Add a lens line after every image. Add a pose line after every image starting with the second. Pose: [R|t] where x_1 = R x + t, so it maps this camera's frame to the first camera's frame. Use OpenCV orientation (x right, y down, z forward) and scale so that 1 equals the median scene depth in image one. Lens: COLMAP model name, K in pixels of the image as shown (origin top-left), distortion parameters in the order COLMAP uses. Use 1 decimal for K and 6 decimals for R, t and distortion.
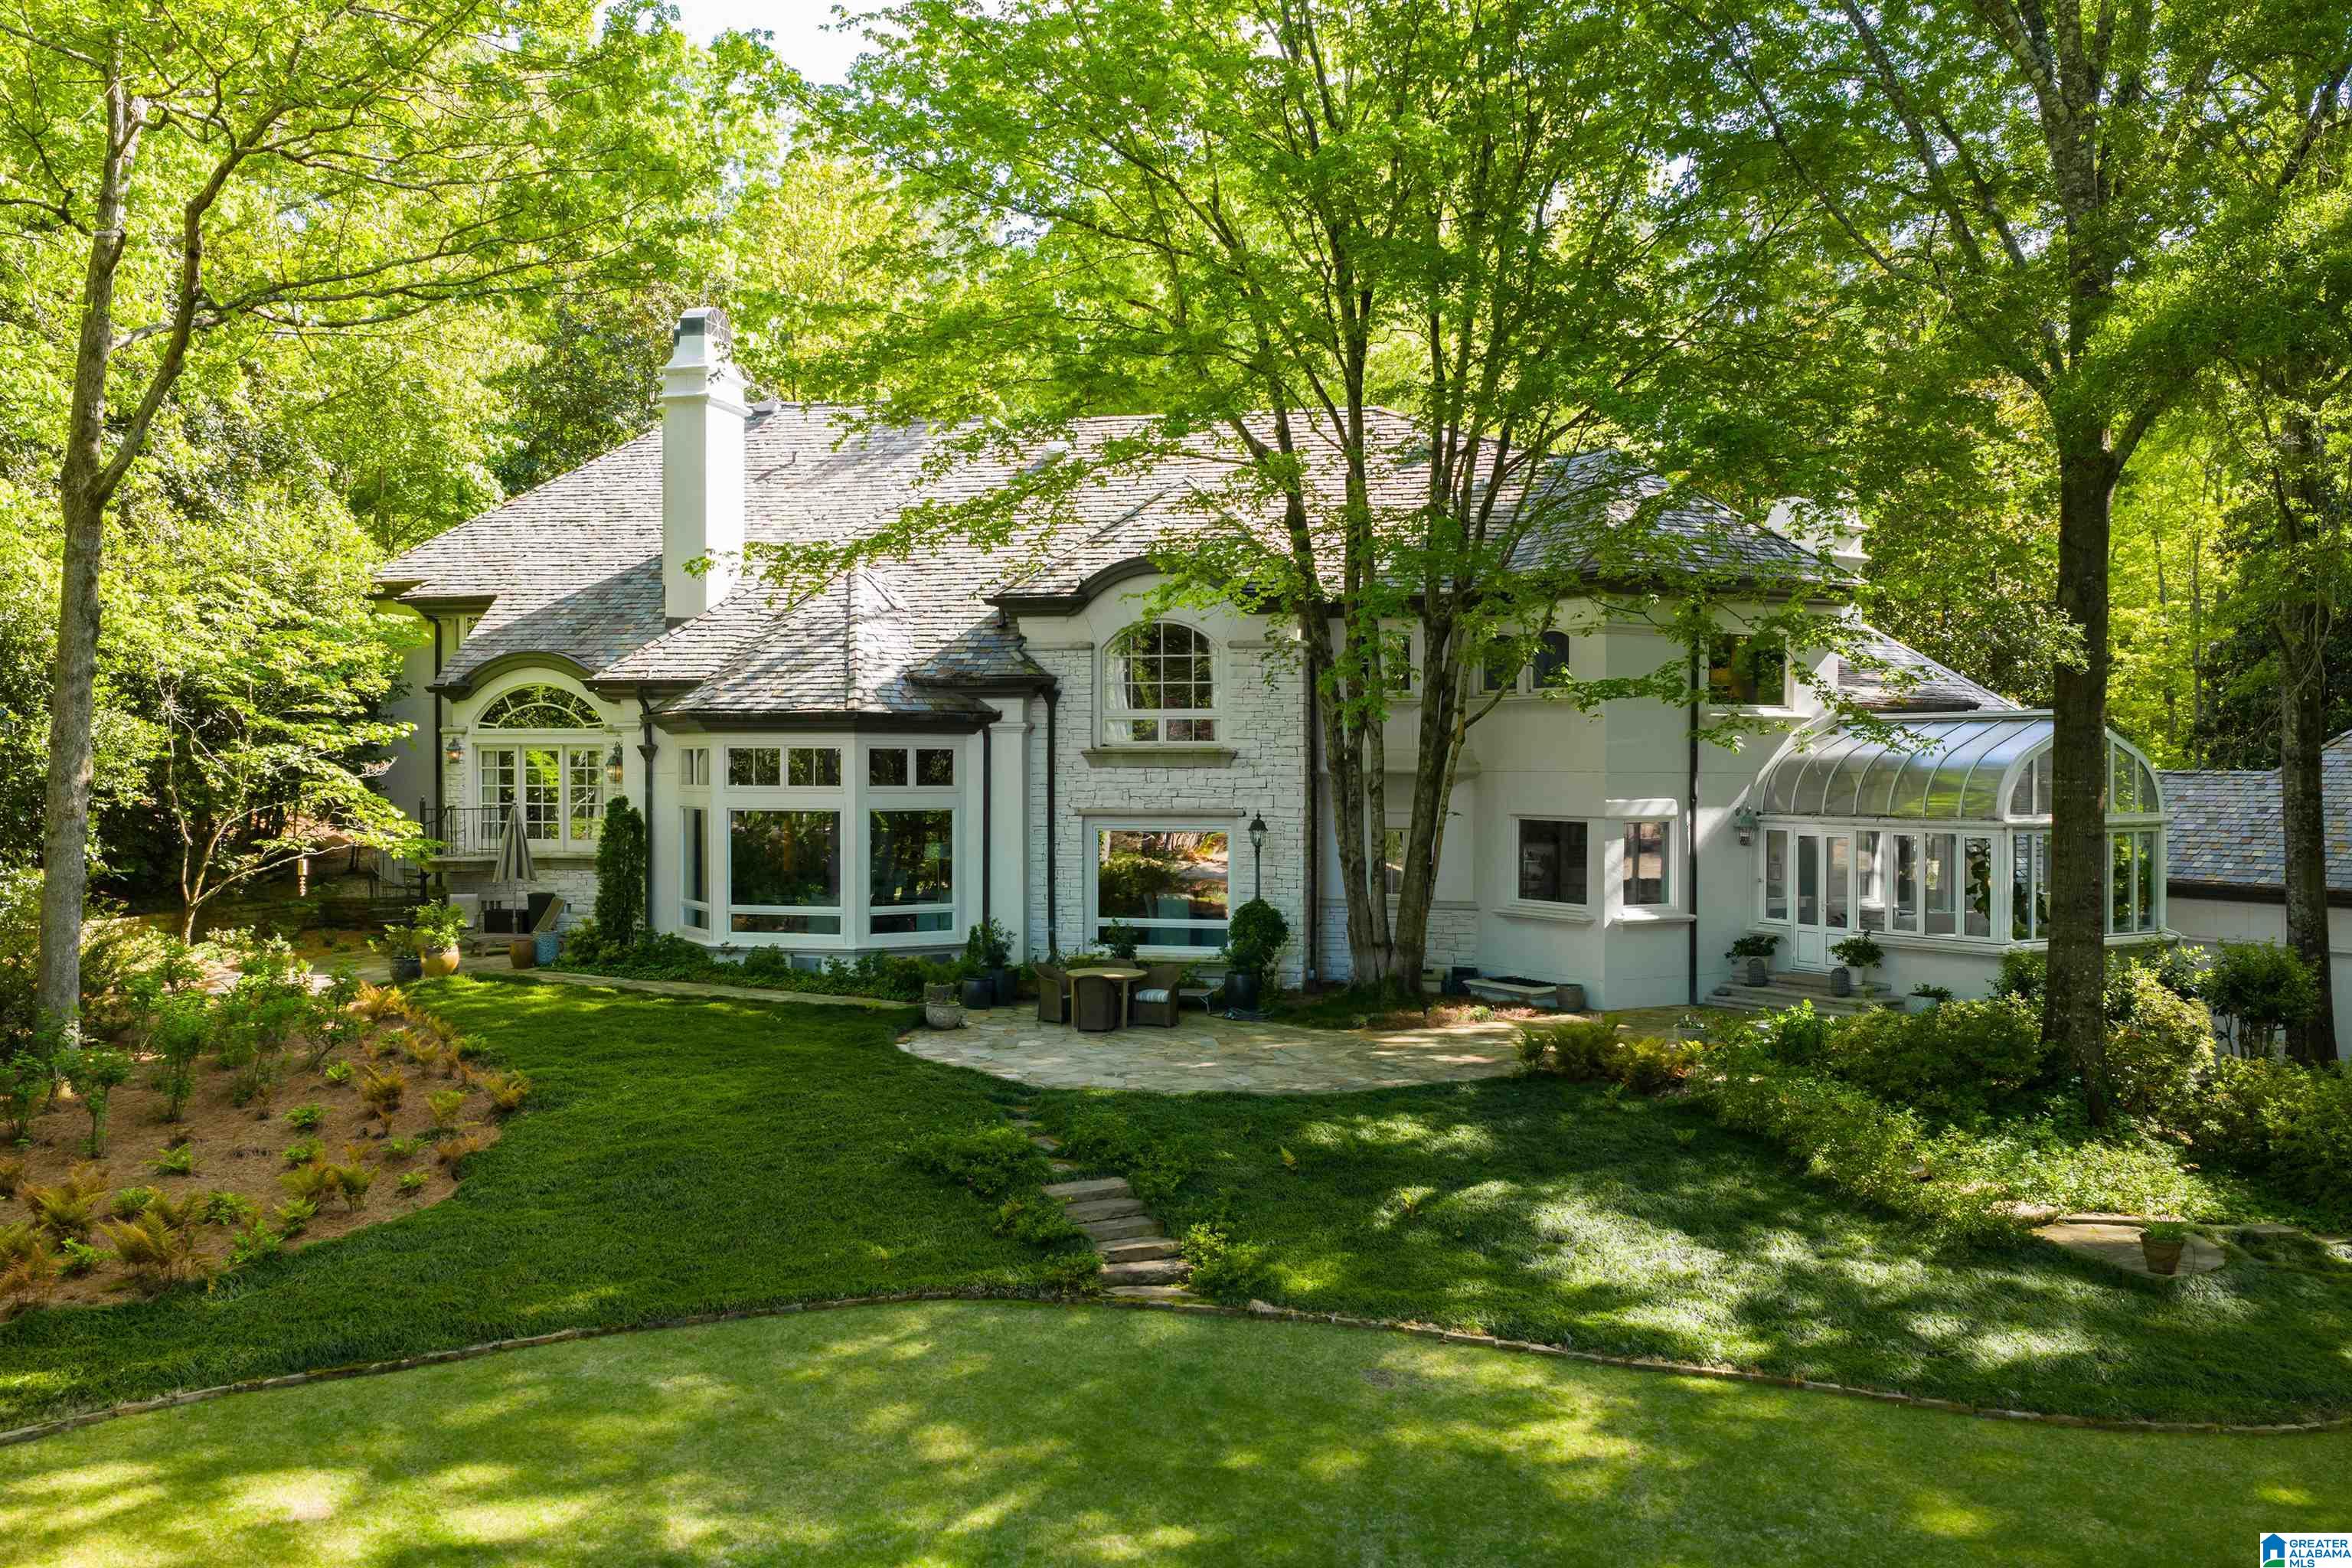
lens RADIAL K [[1959.5, 0, 1178.6], [0, 1959.5, 782.3], [0, 0, 1]] dist [0.026676, -0.040269]
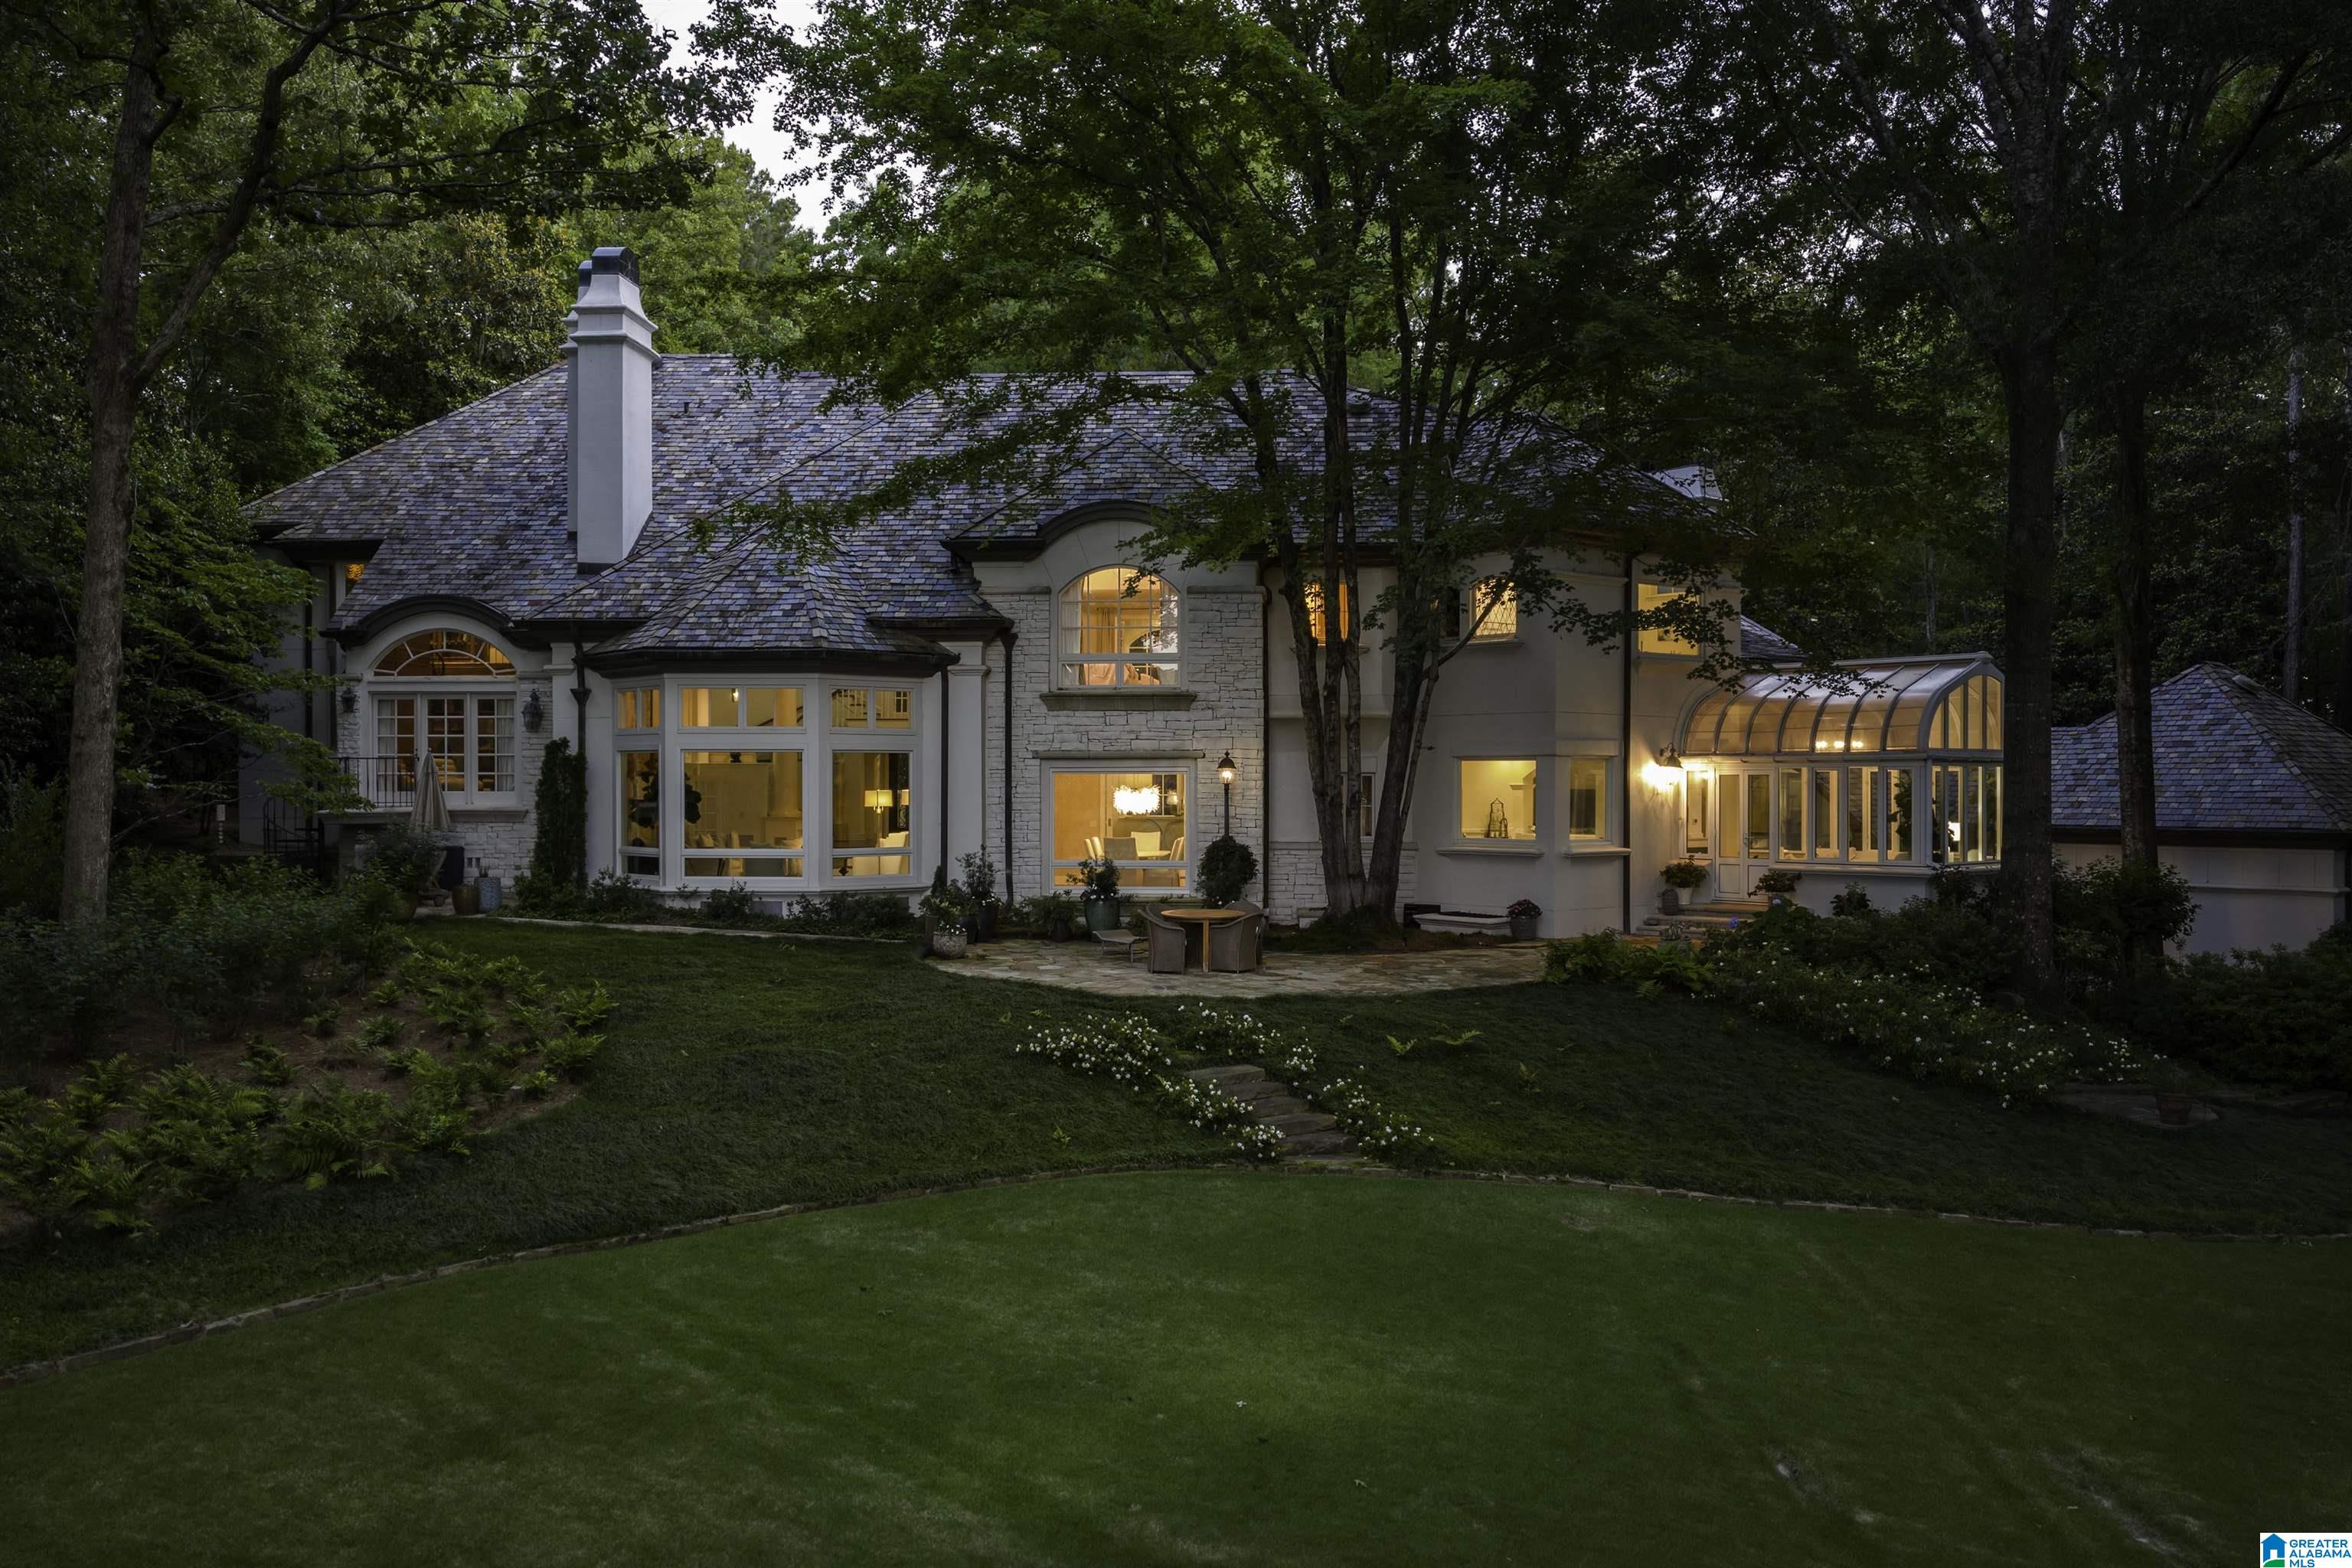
lens RADIAL K [[1959.5, 0, 1175.4], [0, 1959.5, 788.2], [0, 0, 1]] dist [0.026676, -0.040269]
pose [[0.987162, -0.002010, 0.159711, -0.145383], [0.002885, 0.999982, -0.005249, 0.038928], [-0.159698, 0.005643, 0.987150, -0.006688]]
